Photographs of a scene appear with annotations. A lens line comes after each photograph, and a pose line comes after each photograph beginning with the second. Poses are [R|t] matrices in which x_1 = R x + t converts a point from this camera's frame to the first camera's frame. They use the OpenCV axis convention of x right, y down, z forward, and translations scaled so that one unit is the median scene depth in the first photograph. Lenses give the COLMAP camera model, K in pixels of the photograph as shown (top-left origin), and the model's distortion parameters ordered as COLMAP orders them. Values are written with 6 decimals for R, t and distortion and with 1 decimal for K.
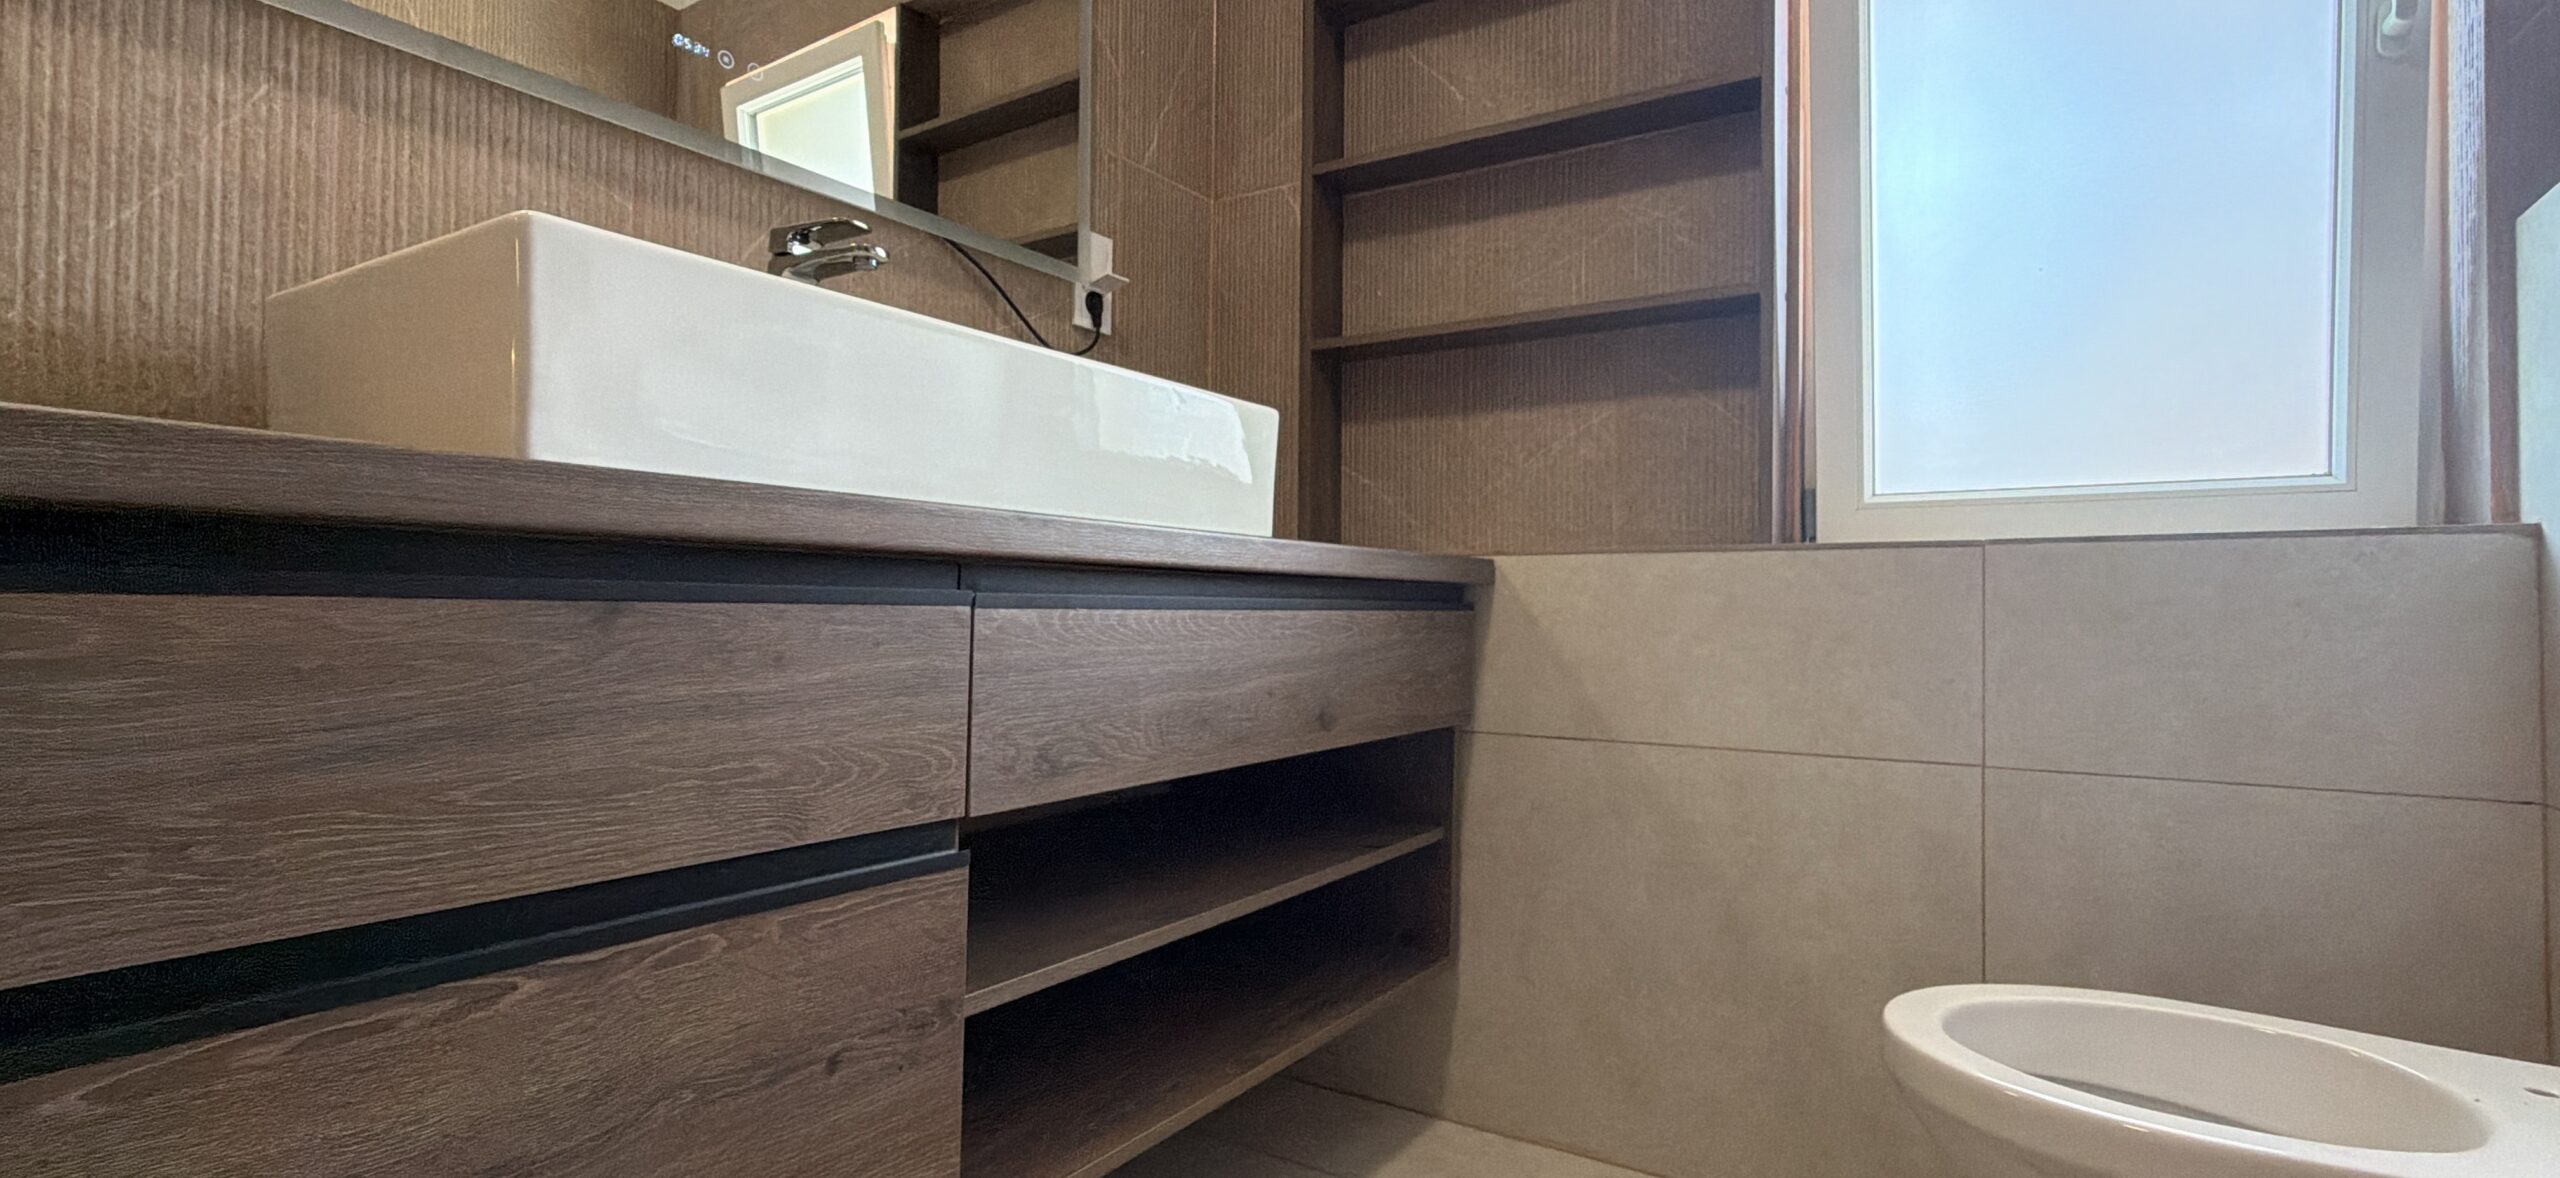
lens RADIAL K [[1164.5, 0, 1281.6], [0, 1164.5, 591.7], [0, 0, 1]] dist [0.001136, -0.000851]
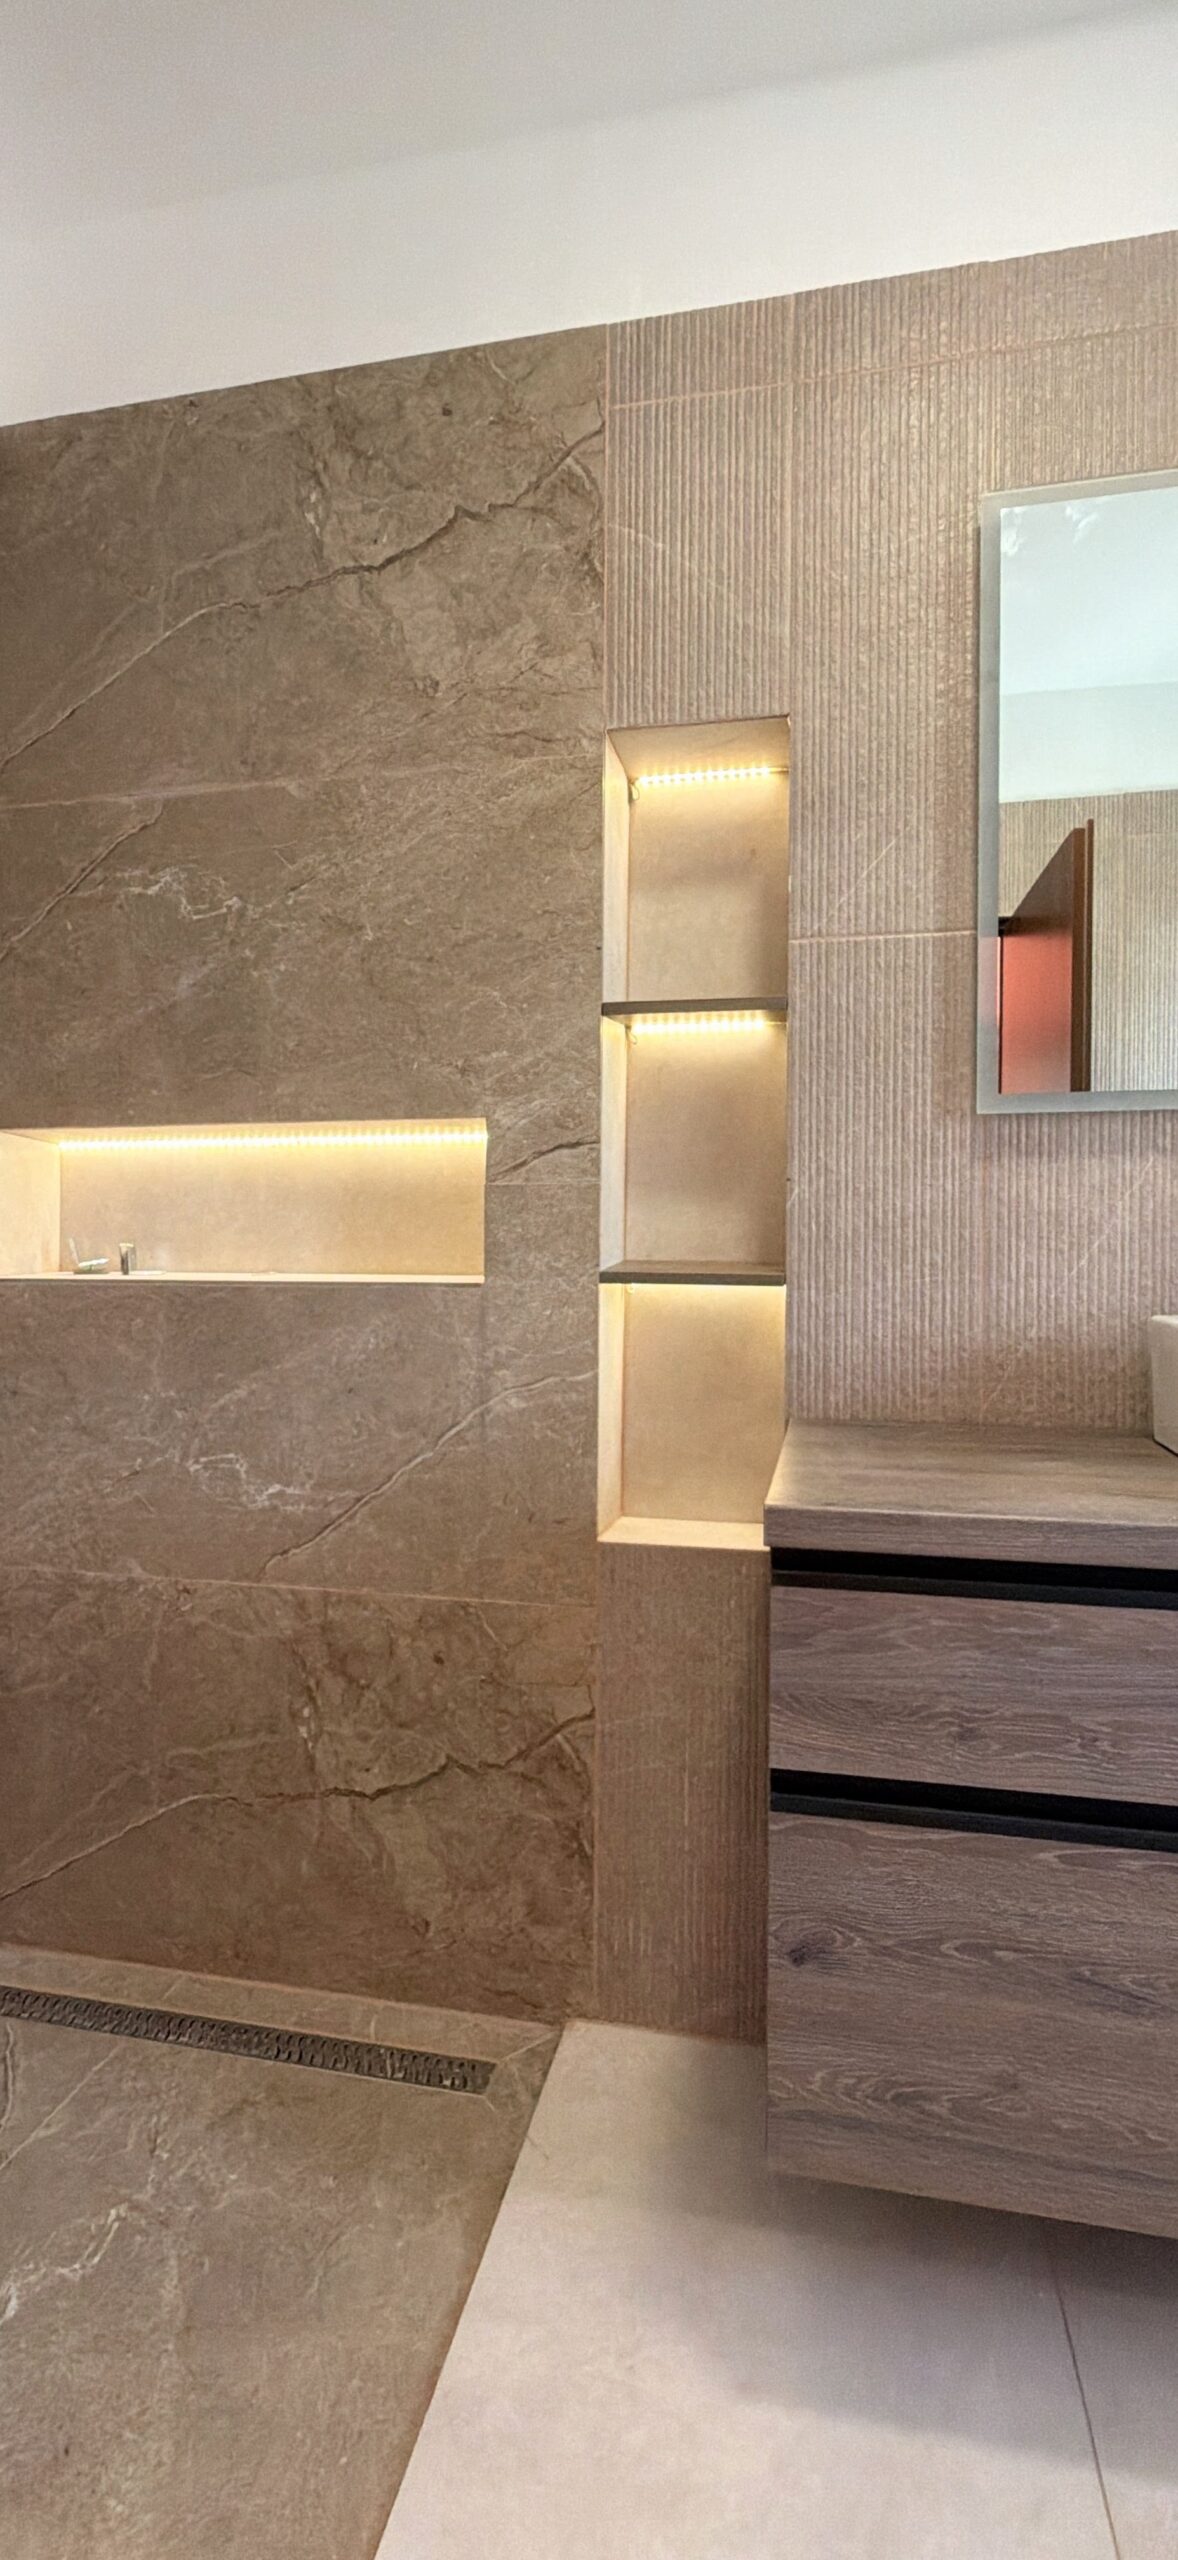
lens RADIAL K [[1162.3, 0, 588.5], [0, 1162.3, 1288.3], [0, 0, 1]] dist [0.000495, -0.000537]
pose [[0.360067, -0.002036, -0.932924, 0.164400], [0.011835, 0.999927, 0.002386, -0.168549], [0.932851, -0.011900, 0.360065, -0.137784]]
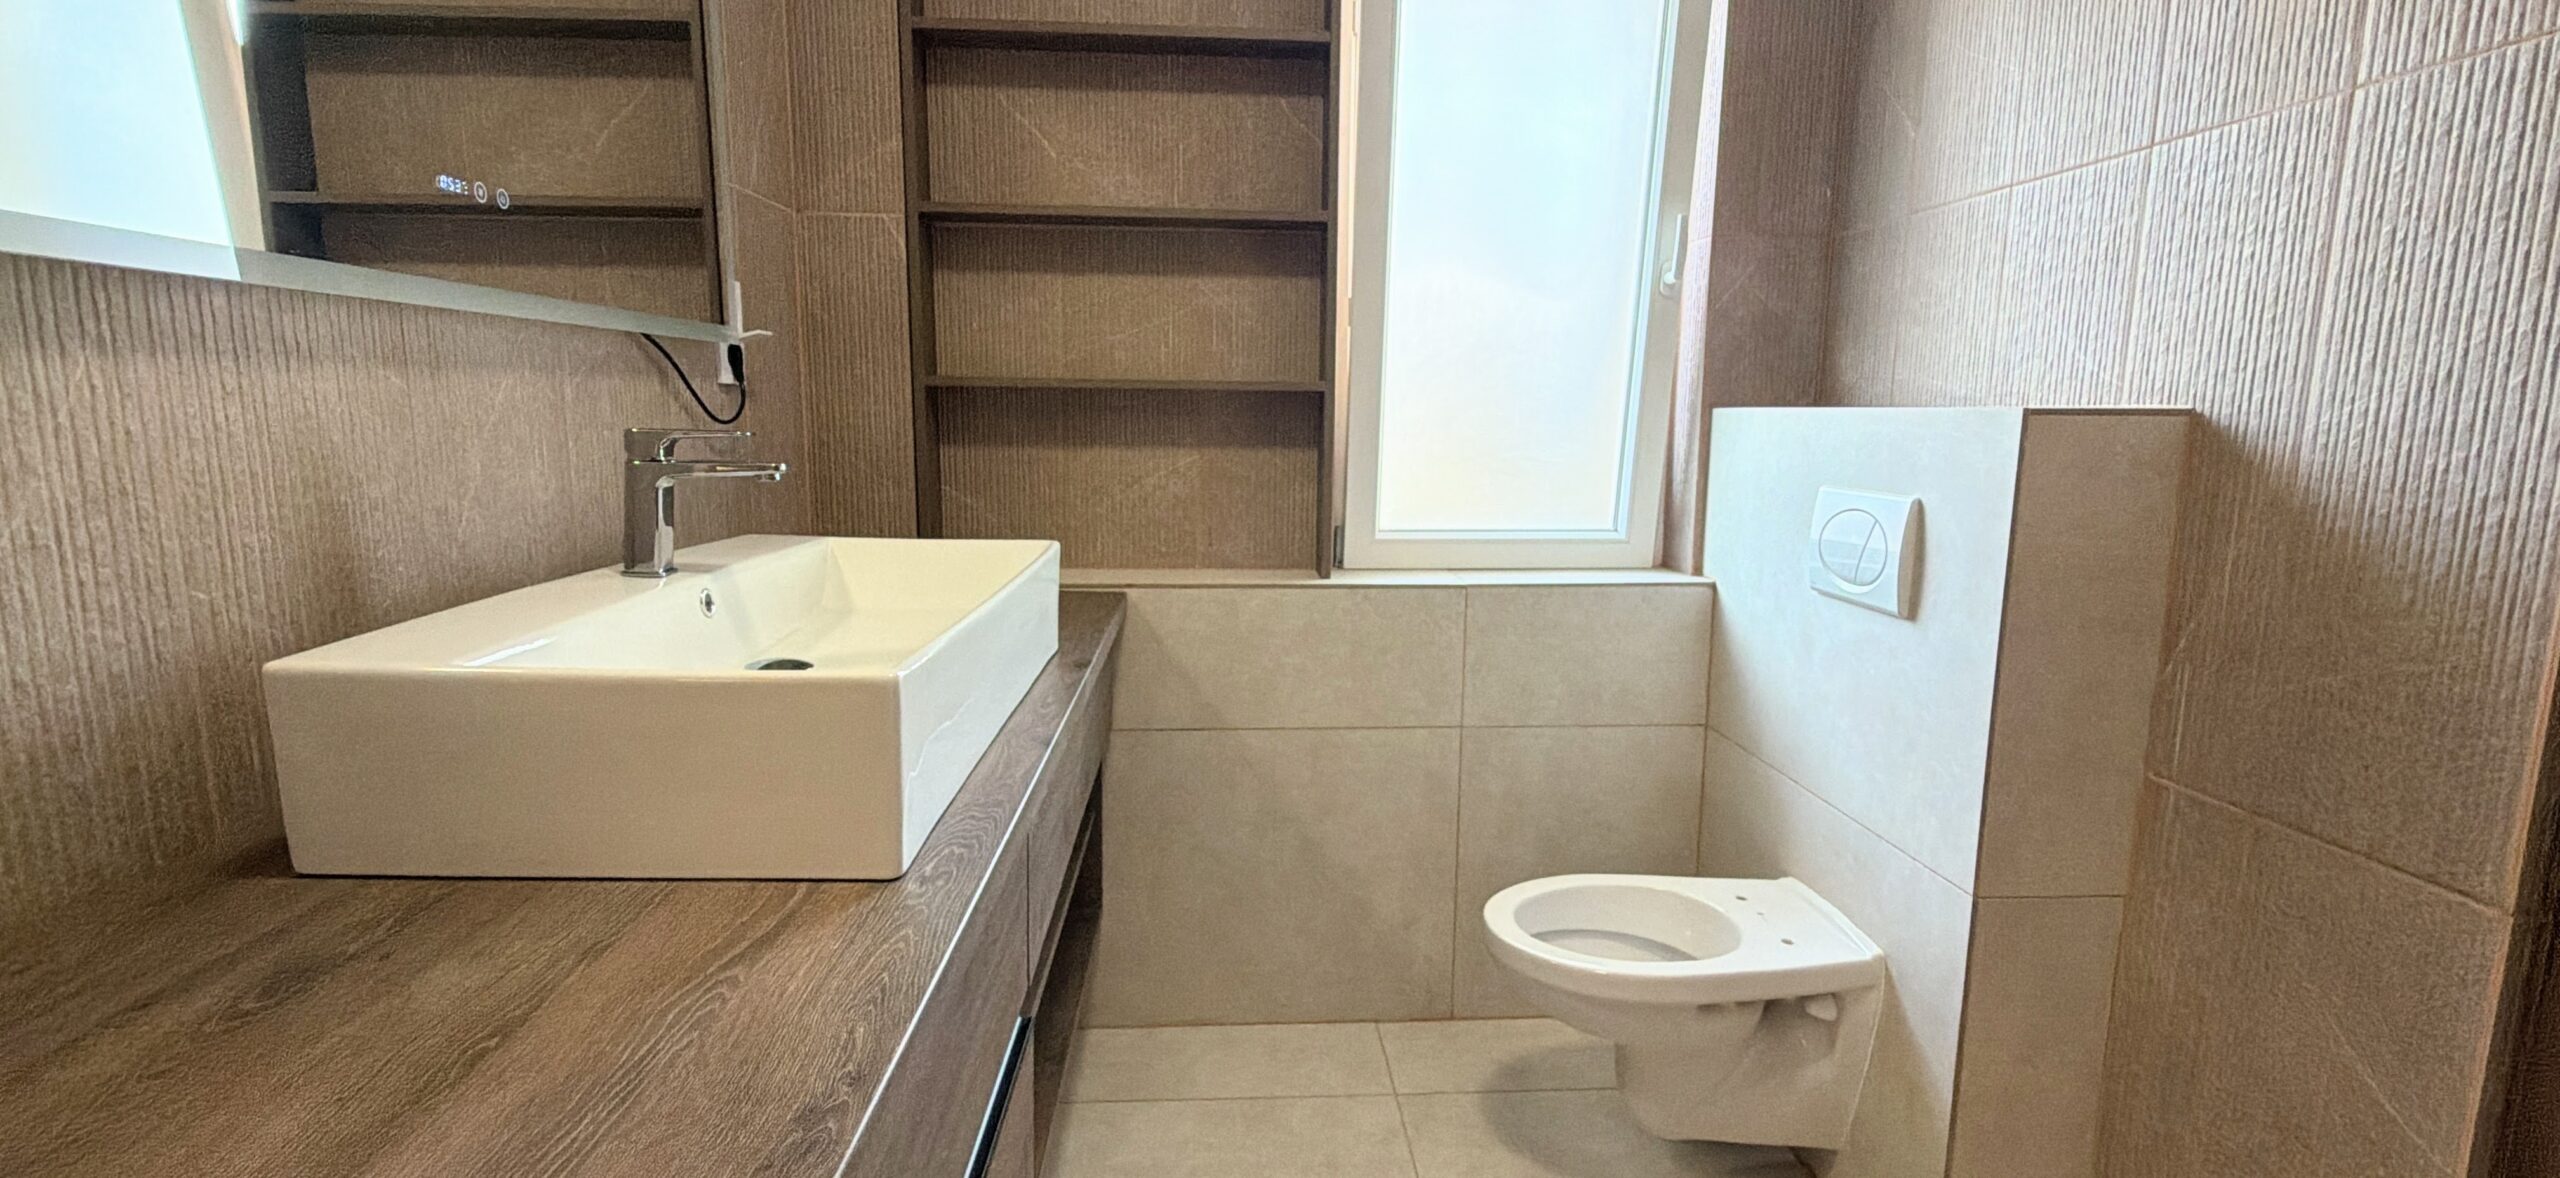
lens RADIAL K [[1164.5, 0, 1281.6], [0, 1164.5, 591.7], [0, 0, 1]] dist [0.001136, -0.000851]
pose [[0.805955, -0.093149, 0.584602, -0.423367], [-0.012746, 0.984583, 0.174454, -0.258603], [-0.591839, -0.148054, 0.792342, -0.060629]]
